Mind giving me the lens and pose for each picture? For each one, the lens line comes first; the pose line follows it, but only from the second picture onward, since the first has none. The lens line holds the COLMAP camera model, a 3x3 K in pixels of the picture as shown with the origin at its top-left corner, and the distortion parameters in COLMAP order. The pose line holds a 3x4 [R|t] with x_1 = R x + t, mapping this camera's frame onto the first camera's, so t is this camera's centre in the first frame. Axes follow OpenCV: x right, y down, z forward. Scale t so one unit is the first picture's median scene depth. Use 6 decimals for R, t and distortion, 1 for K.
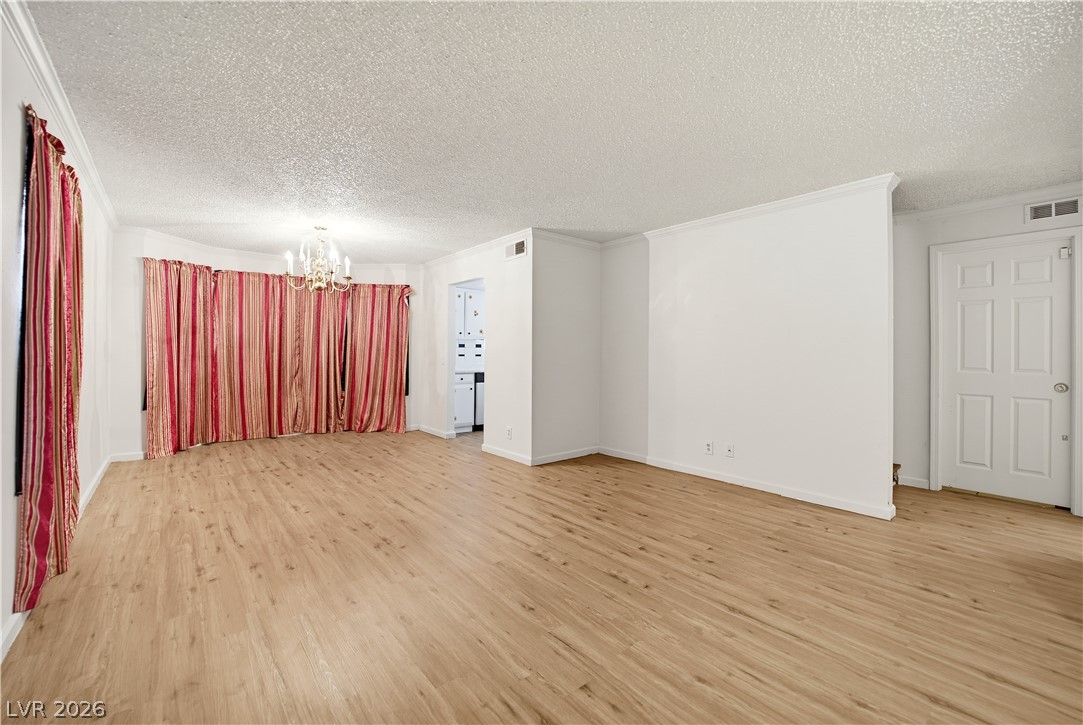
lens RADIAL K [[443.8, 0, 529.7], [0, 443.8, 349.5], [0, 0, 1]] dist [-0.019837, -0.000193]
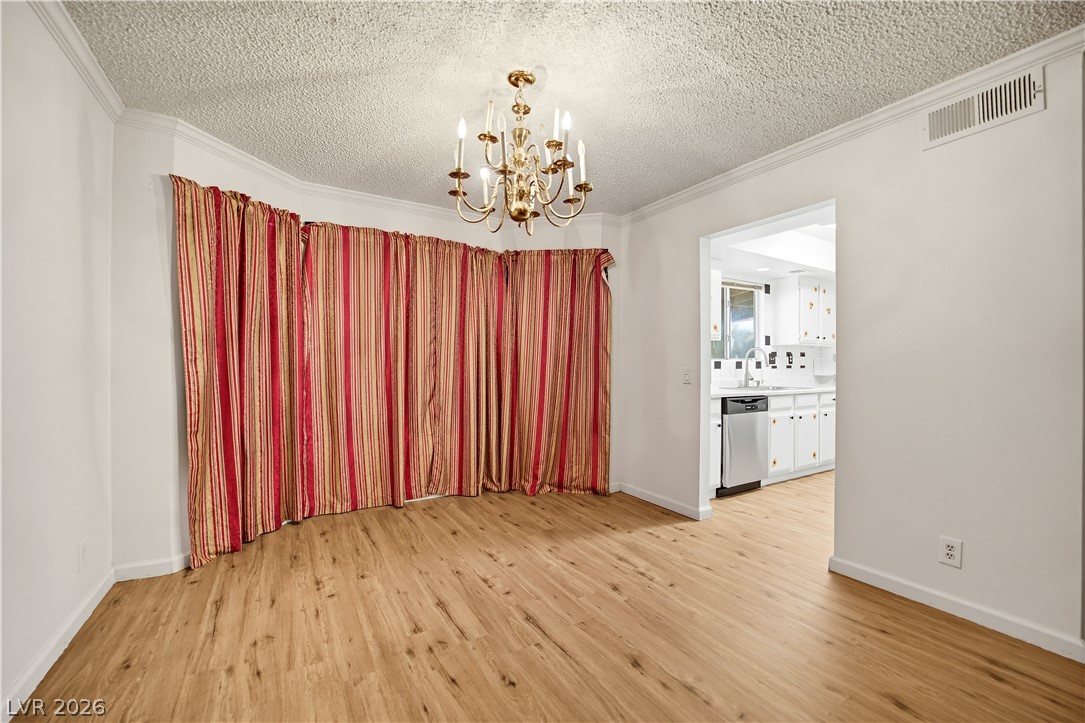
lens RADIAL K [[442.5, 0, 535.3], [0, 442.5, 365.8], [0, 0, 1]] dist [-0.023497, 0.002345]
pose [[0.987763, -0.002034, -0.155949, -0.326692], [0.003905, 0.999924, 0.011692, 0.004370], [0.155914, -0.012158, 0.987696, 0.472475]]
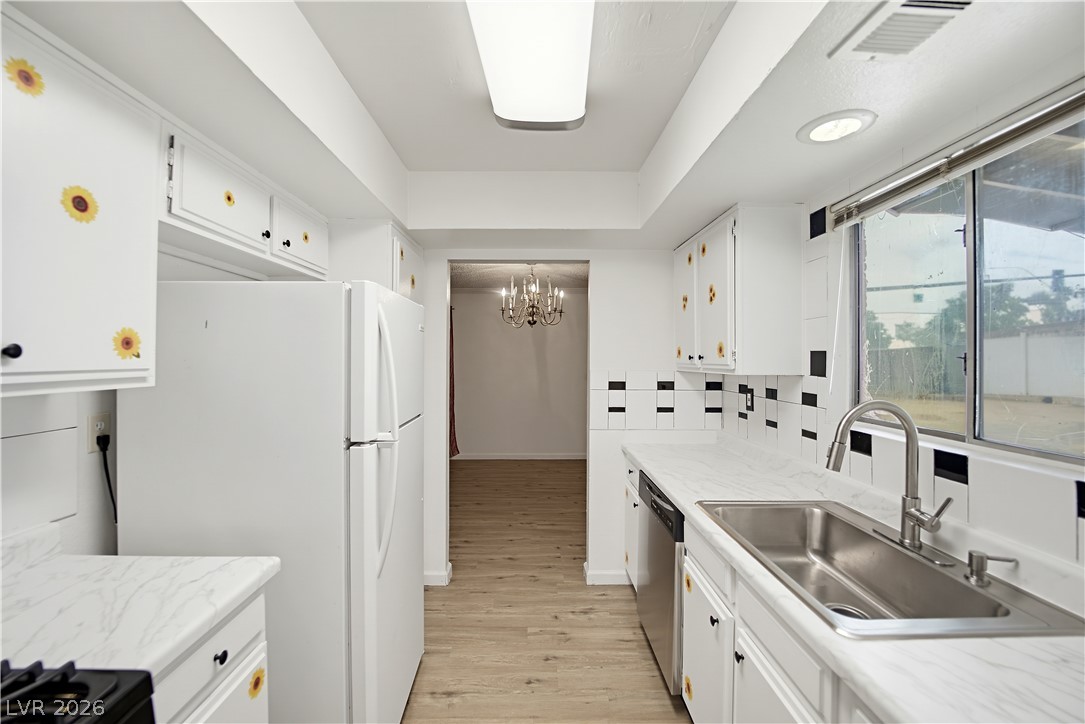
lens RADIAL K [[442.5, 0, 539.5], [0, 442.5, 354.2], [0, 0, 1]] dist [-0.023497, 0.002345]
pose [[-0.629775, -0.014955, -0.776634, 0.256395], [0.000369, 0.999809, -0.019551, -0.039715], [0.776778, -0.012599, -0.629649, 1.387308]]
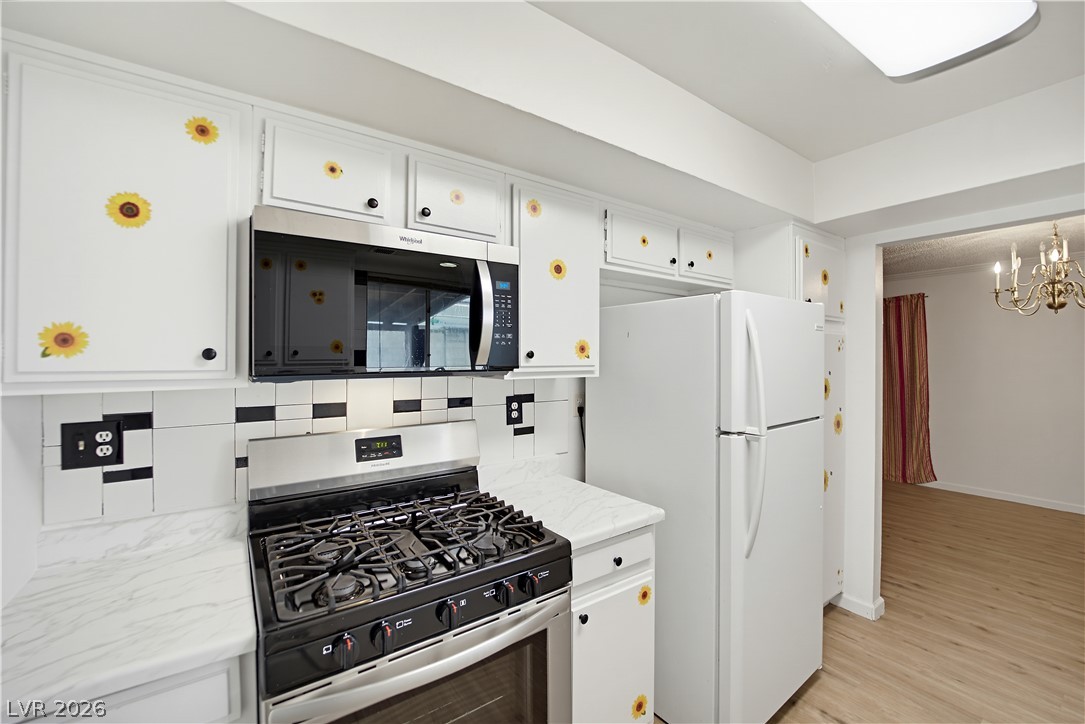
lens RADIAL K [[442.5, 0, 544.9], [0, 442.5, 355.7], [0, 0, 1]] dist [-0.023497, 0.002345]
pose [[-0.997256, -0.007515, 0.073651, 0.223902], [-0.008663, 0.999846, -0.015273, -0.038761], [-0.073525, -0.015869, -0.997167, 1.444195]]
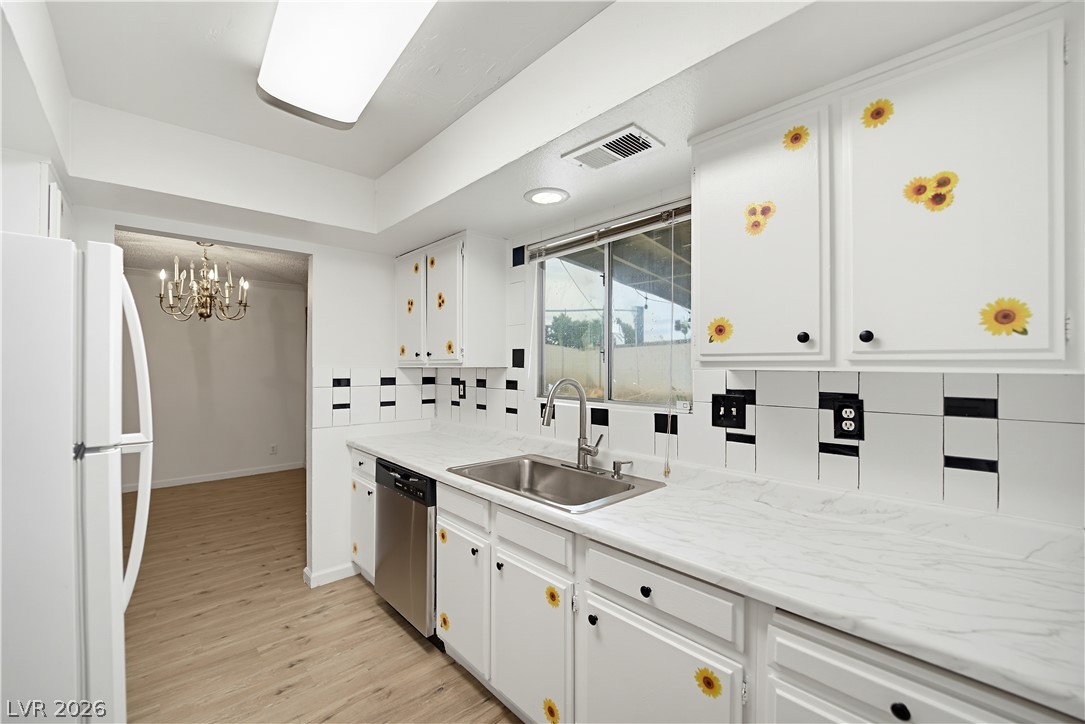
lens RADIAL K [[442.5, 0, 533.6], [0, 442.5, 362.5], [0, 0, 1]] dist [-0.023497, 0.002345]
pose [[0.042271, -0.012550, -0.999027, 0.328202], [0.008141, 0.999892, -0.012217, -0.028653], [0.999073, -0.007617, 0.042369, 1.336883]]
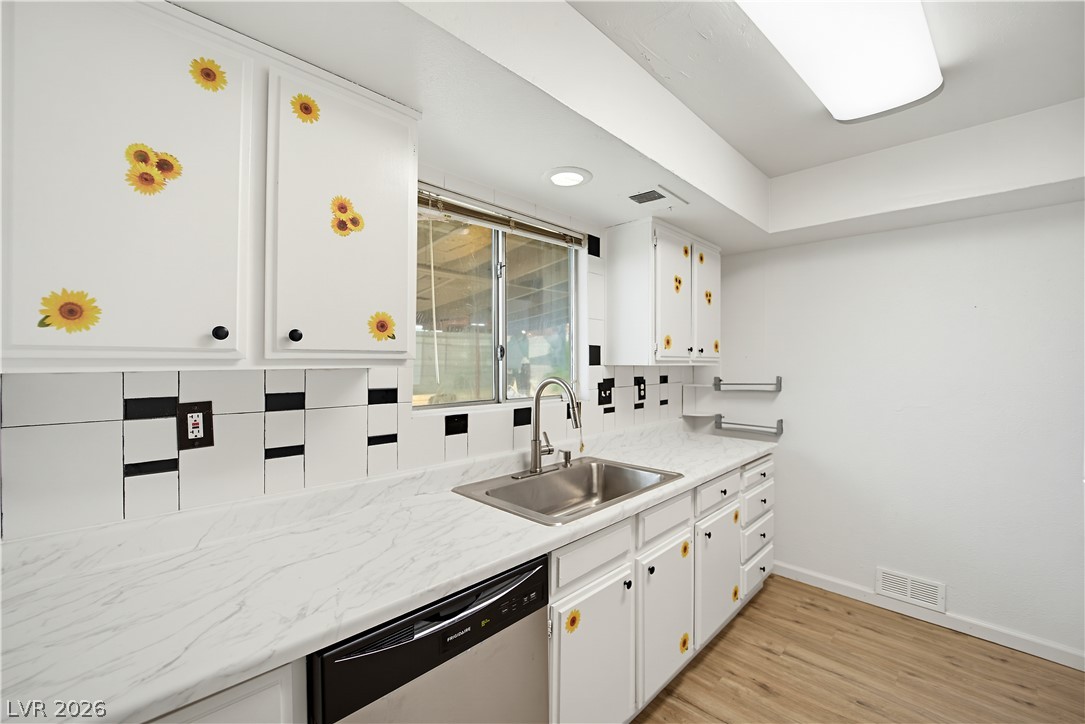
lens RADIAL K [[442.5, 0, 538.4], [0, 442.5, 359.8], [0, 0, 1]] dist [-0.023497, 0.002345]
pose [[0.995512, -0.003249, 0.094584, -0.081551], [0.002581, 0.999971, 0.007183, -0.035484], [-0.094605, -0.006906, 0.995491, 1.039771]]
